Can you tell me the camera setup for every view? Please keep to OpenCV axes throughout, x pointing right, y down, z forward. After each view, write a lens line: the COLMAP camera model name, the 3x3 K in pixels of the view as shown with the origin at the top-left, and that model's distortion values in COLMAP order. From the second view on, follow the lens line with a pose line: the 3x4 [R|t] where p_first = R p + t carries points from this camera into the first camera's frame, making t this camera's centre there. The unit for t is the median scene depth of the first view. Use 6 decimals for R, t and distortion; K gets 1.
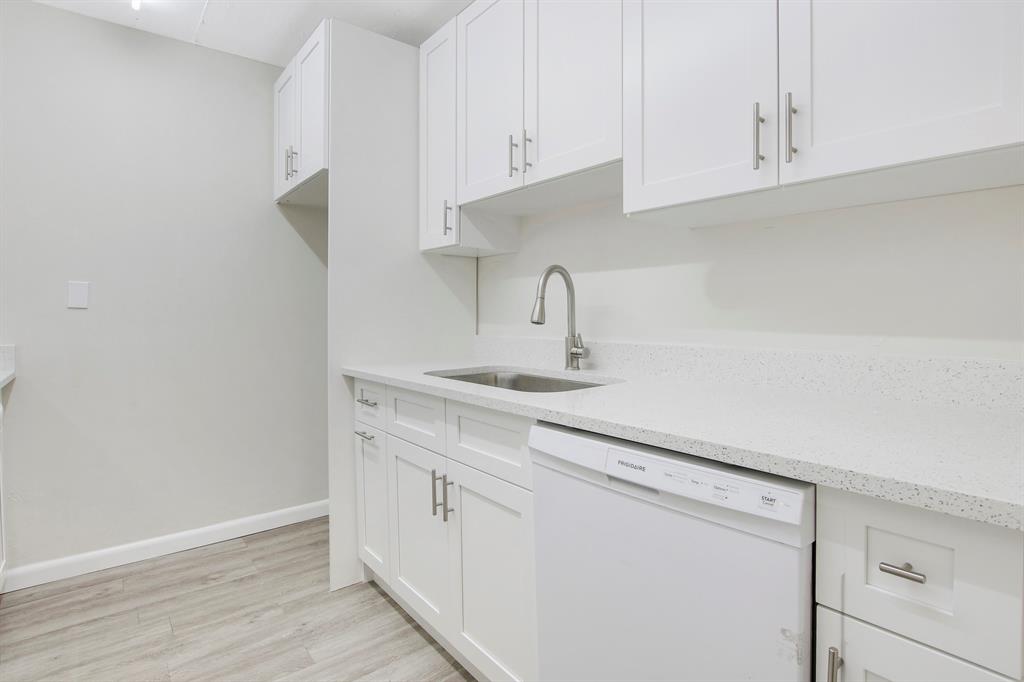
lens RADIAL K [[525.8, 0, 523.0], [0, 525.8, 323.6], [0, 0, 1]] dist [-0.002511, -0.000509]
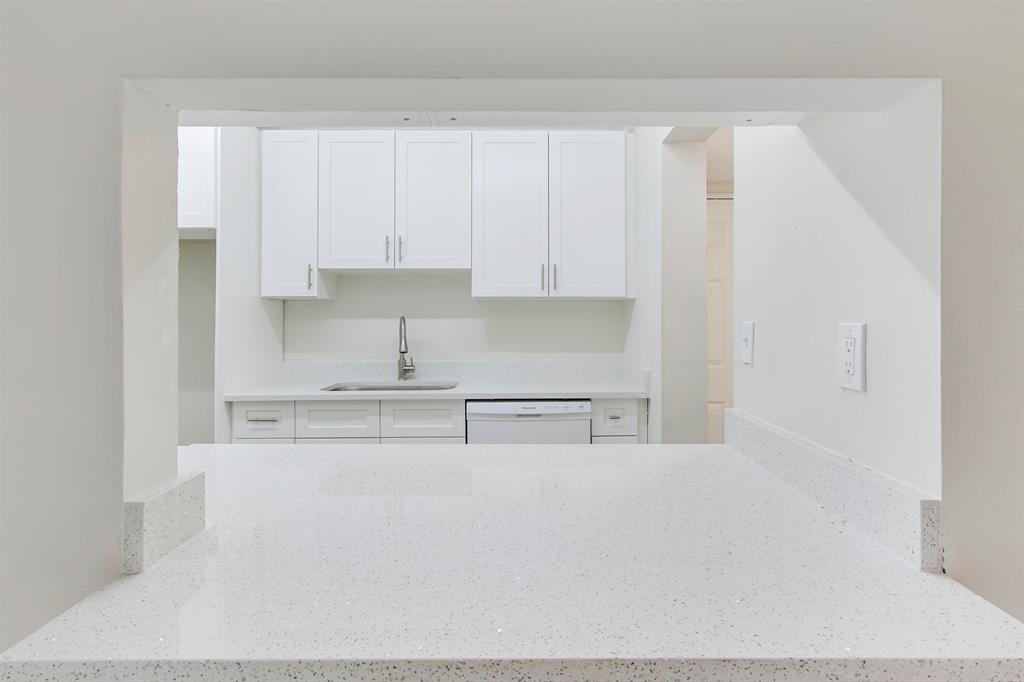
lens RADIAL K [[525.8, 0, 523.0], [0, 525.8, 323.6], [0, 0, 1]] dist [-0.002511, -0.000509]
pose [[0.619947, 0.004931, 0.784628, -1.111043], [0.017107, 0.999658, -0.019799, -0.055534], [-0.784457, 0.025697, 0.619651, -0.350260]]
